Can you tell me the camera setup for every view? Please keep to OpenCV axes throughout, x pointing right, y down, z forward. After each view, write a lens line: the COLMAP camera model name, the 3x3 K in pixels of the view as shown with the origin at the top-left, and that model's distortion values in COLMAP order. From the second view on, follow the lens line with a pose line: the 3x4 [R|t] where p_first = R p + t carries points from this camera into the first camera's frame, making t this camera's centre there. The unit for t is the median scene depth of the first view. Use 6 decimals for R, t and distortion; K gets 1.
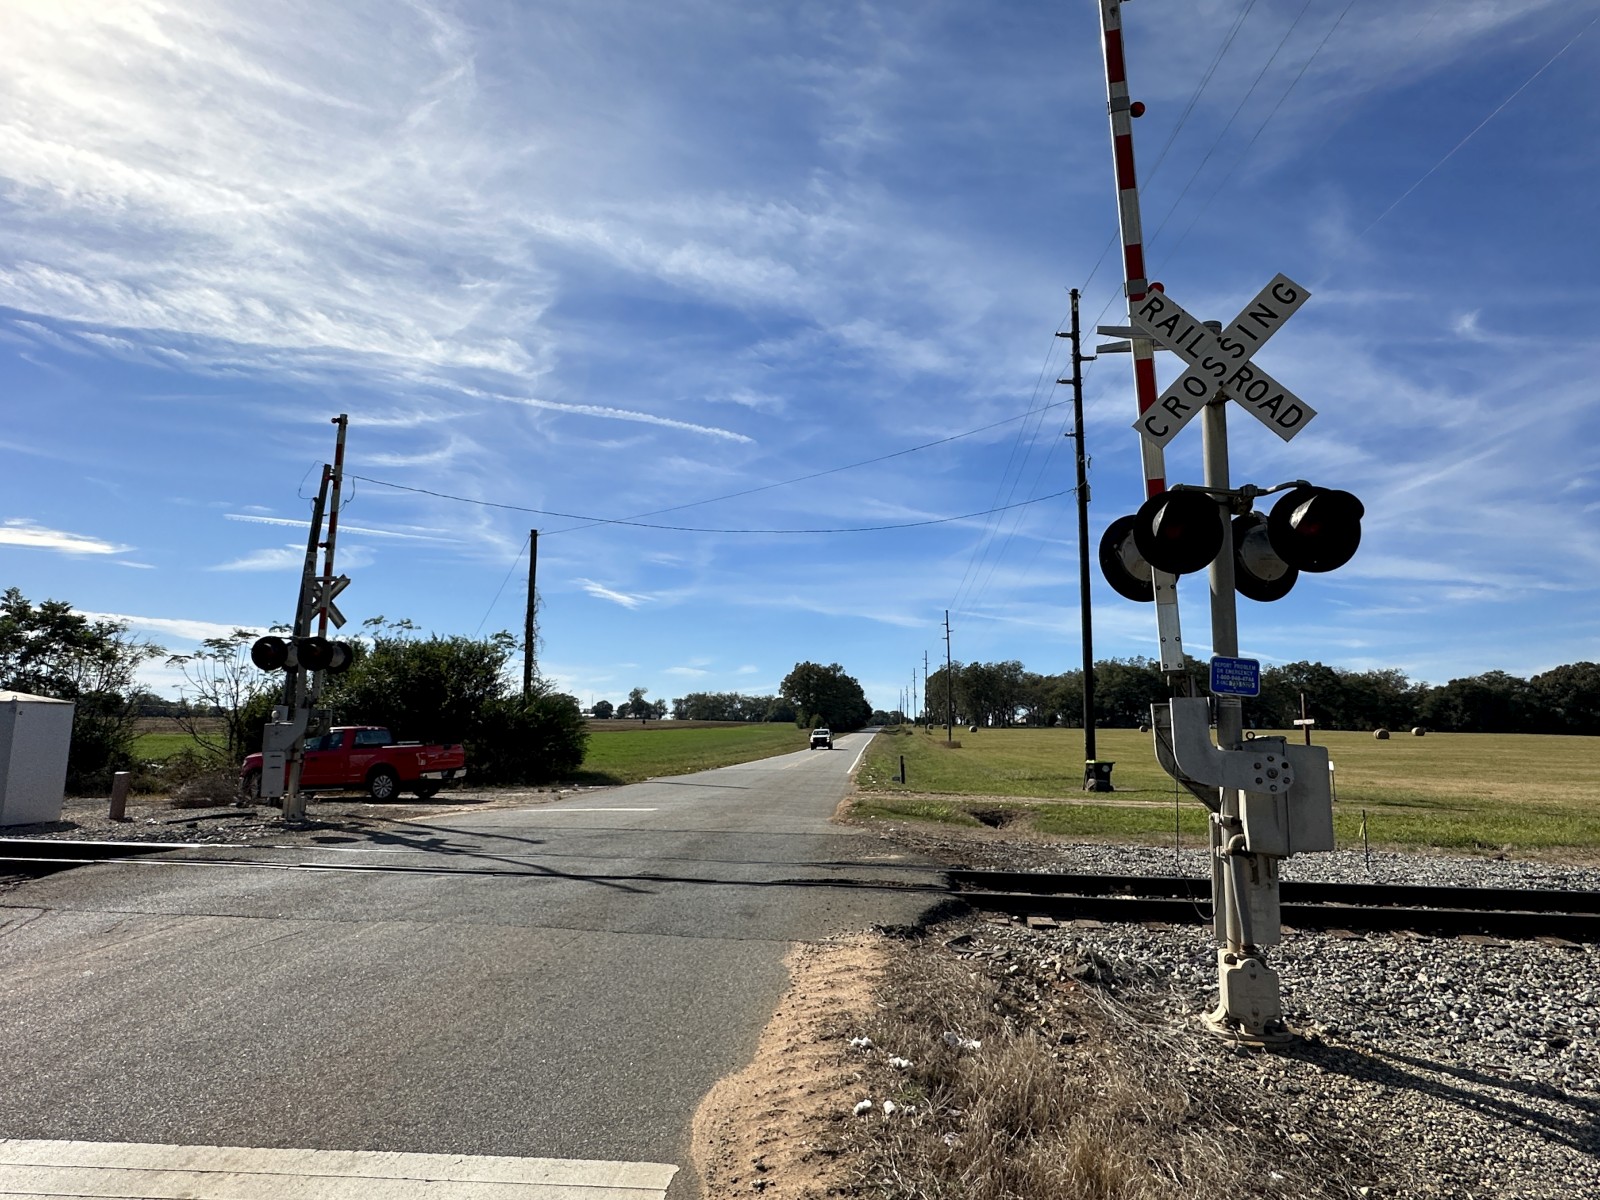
lens RADIAL K [[937.3, 0, 799.3], [0, 937.3, 620.4], [0, 0, 1]] dist [-0.012302, 0.008608]
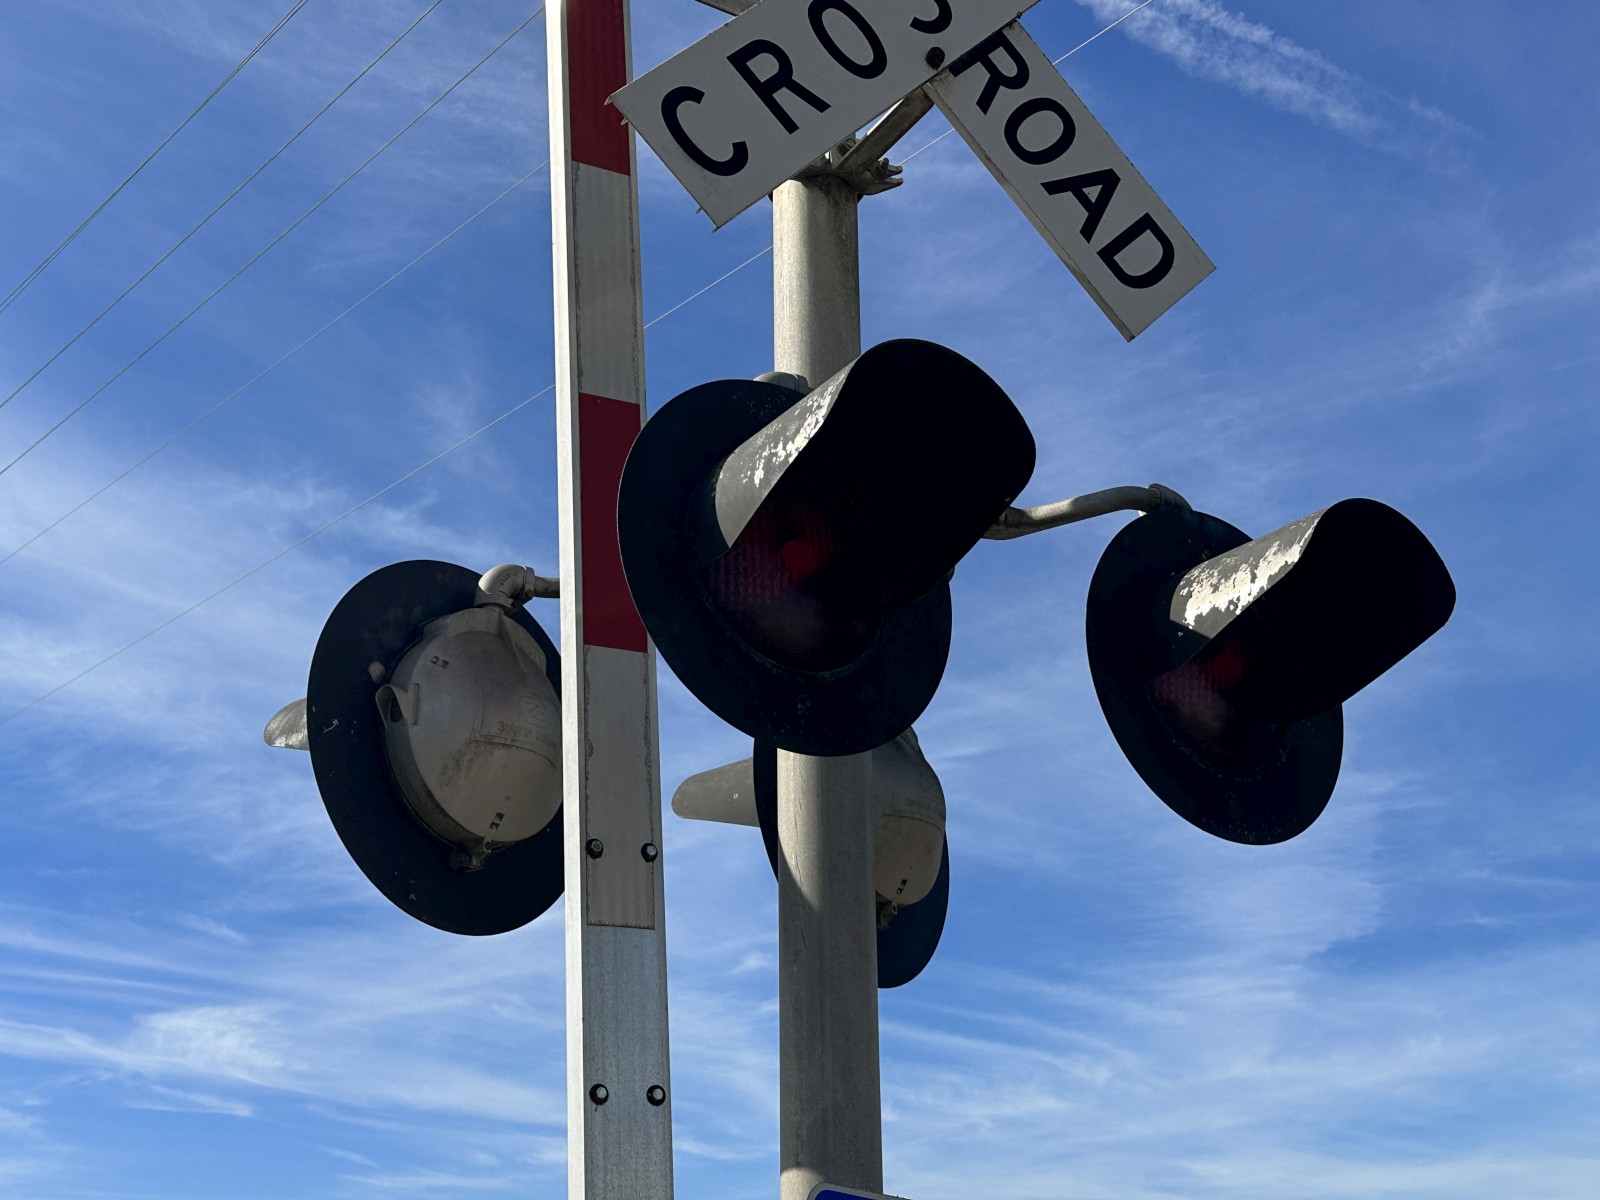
lens RADIAL K [[2028.2, 0, 796.6], [0, 2028.2, 553.9], [0, 0, 1]] dist [0.055534, 0.000000]
pose [[0.736635, 0.248674, 0.628912, 0.111879], [-0.053758, 0.948531, -0.312087, 0.046517], [-0.674151, 0.196085, 0.712090, 0.661803]]
